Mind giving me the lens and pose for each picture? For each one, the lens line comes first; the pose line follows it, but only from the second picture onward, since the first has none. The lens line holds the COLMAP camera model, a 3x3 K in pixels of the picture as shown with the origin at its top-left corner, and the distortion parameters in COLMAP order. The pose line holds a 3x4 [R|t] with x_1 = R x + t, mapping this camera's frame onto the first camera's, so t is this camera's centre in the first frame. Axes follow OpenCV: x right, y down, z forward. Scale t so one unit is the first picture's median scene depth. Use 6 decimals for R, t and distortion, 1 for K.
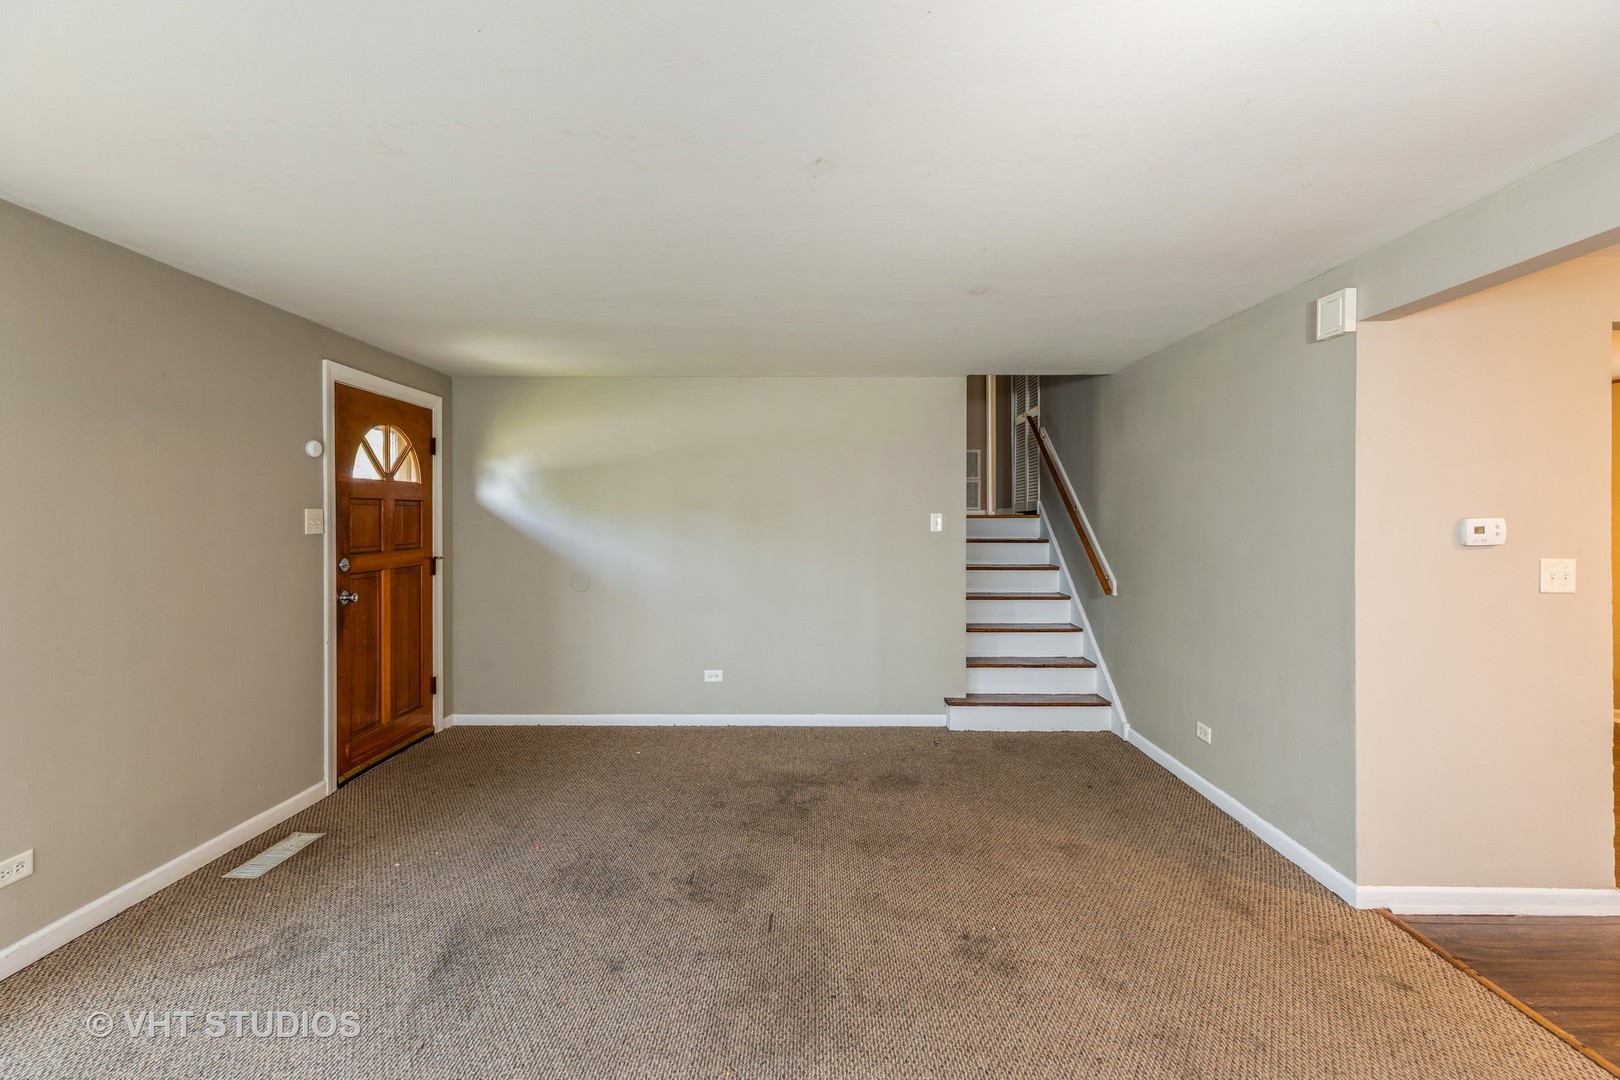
lens RADIAL K [[729.7, 0, 815.2], [0, 729.7, 527.0], [0, 0, 1]] dist [0.005417, 0.000977]
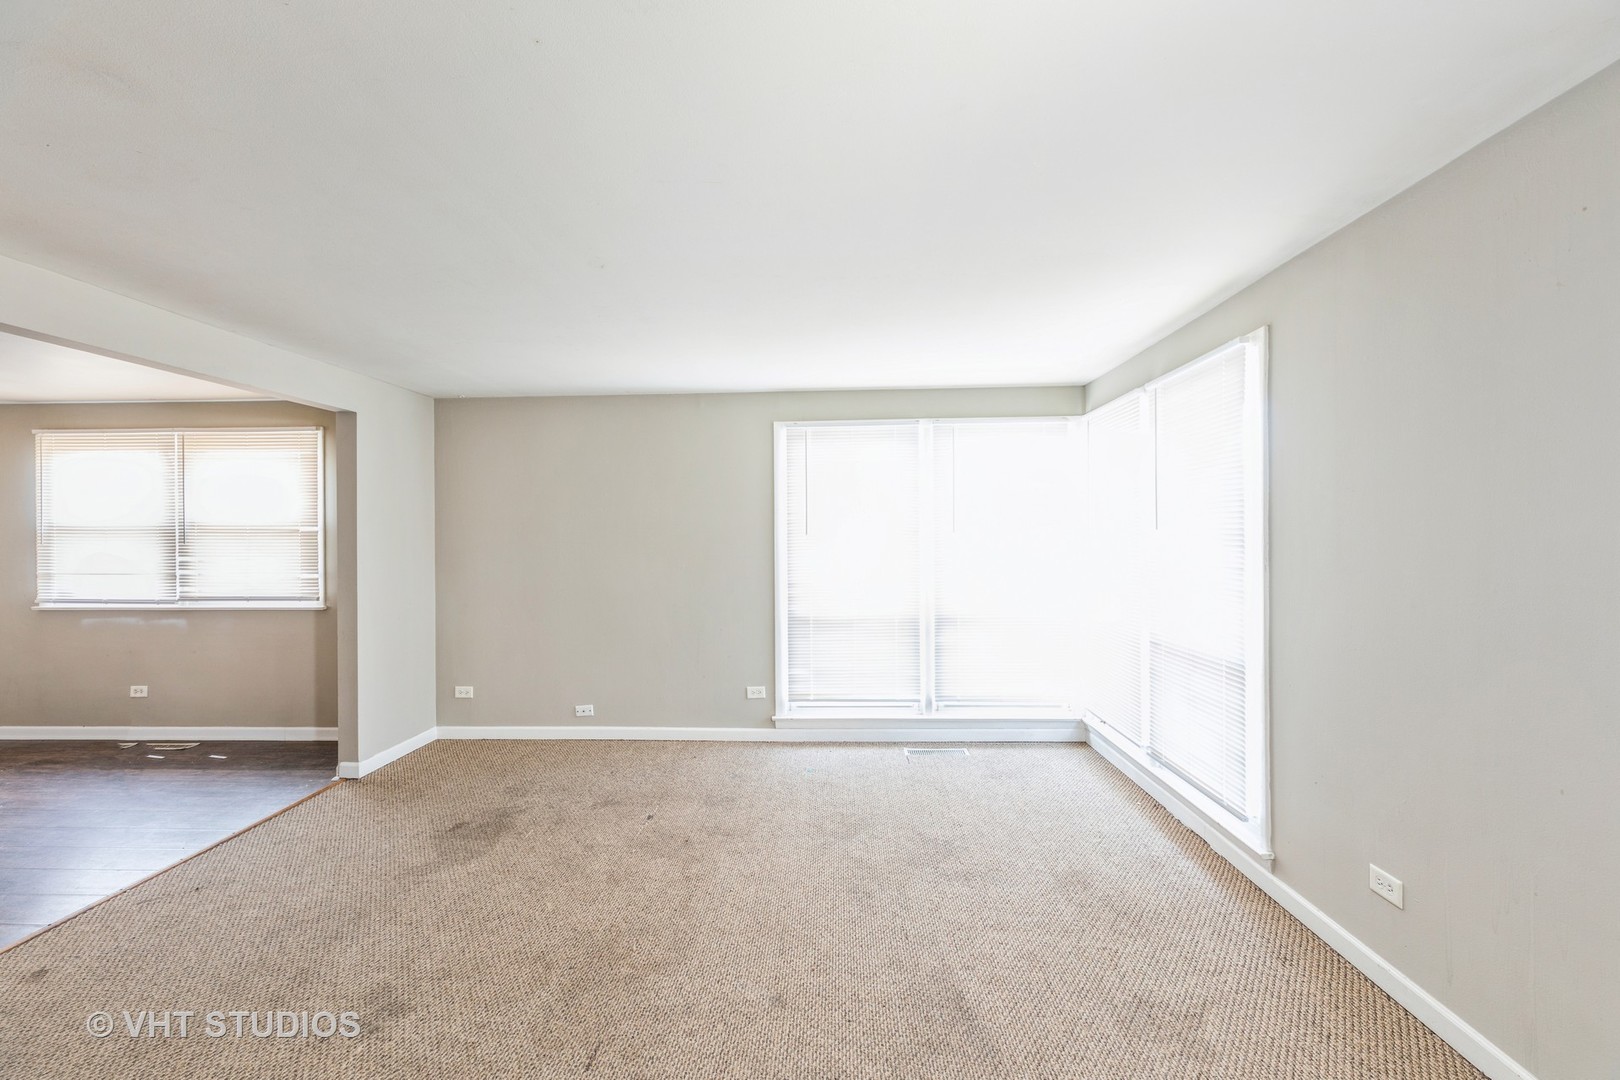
lens RADIAL K [[729.7, 0, 801.0], [0, 729.7, 528.6], [0, 0, 1]] dist [0.005417, 0.000977]
pose [[-0.998325, 0.010083, 0.056971, -0.221823], [0.010074, 0.999949, -0.000444, -0.007795], [-0.056972, 0.000131, -0.998376, 1.187229]]
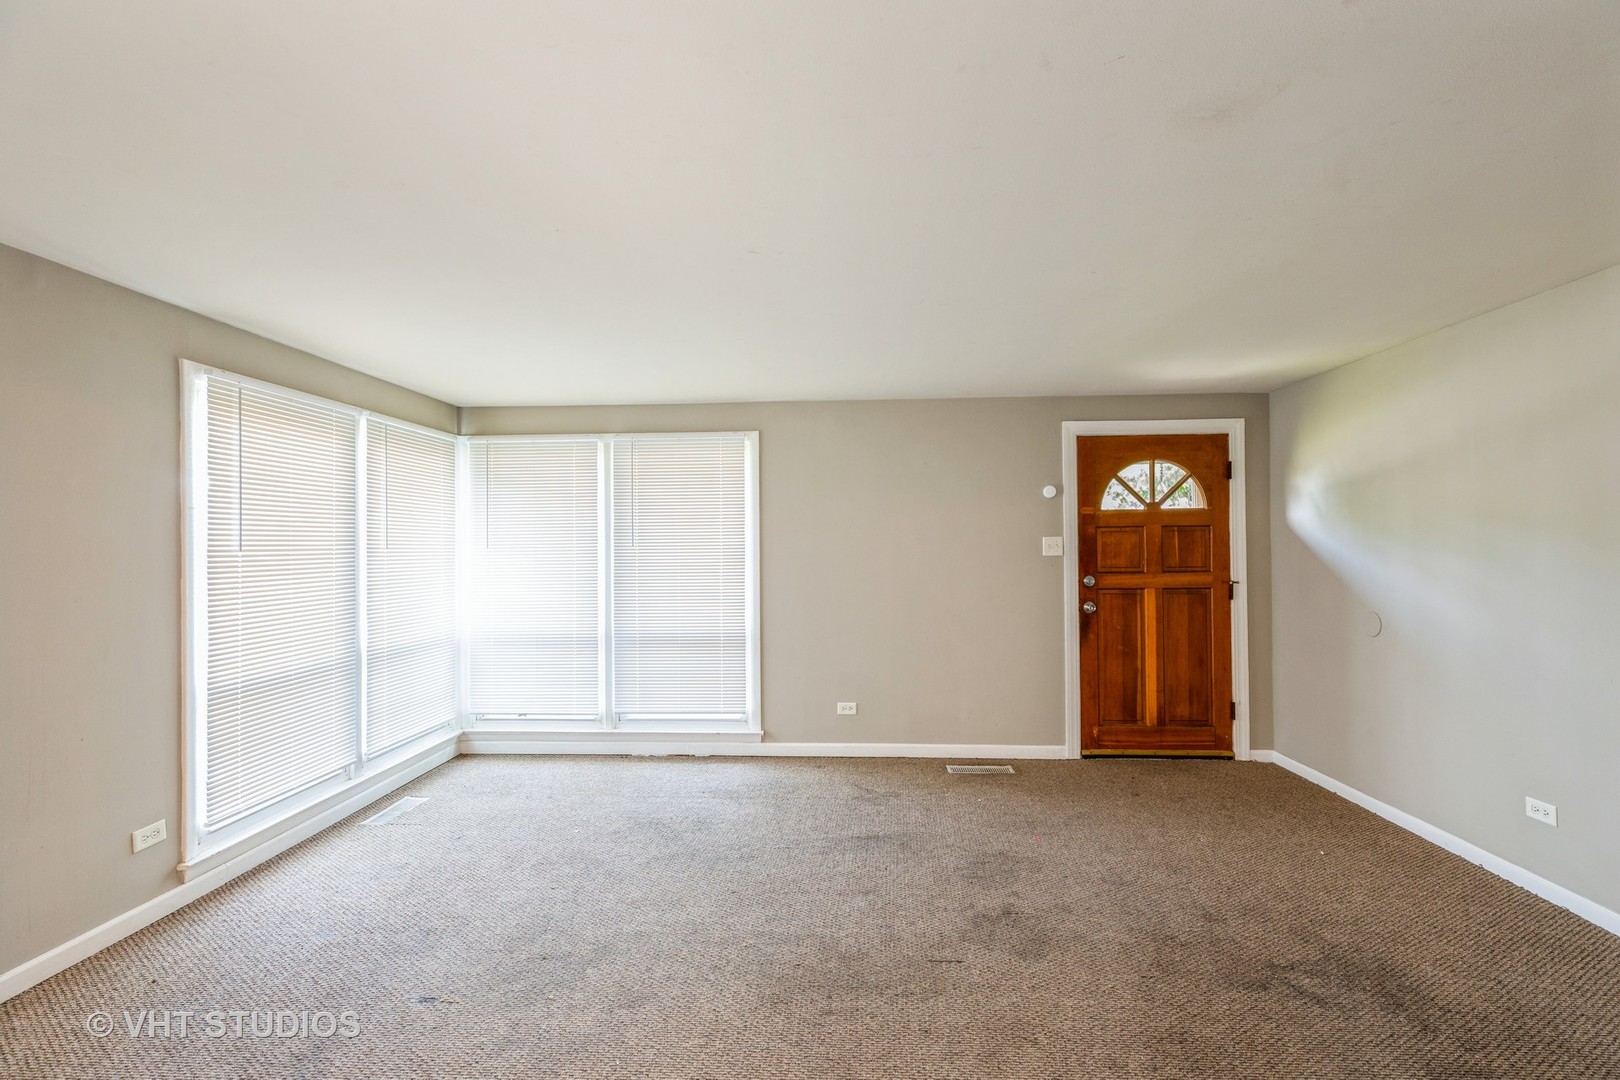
lens RADIAL K [[729.7, 0, 803.8], [0, 729.7, 546.1], [0, 0, 1]] dist [0.005417, 0.000977]
pose [[-0.054697, 0.000491, -0.998503, 0.620864], [-0.002972, 0.999995, 0.000655, -0.006779], [0.998499, 0.003004, -0.054695, 0.582407]]
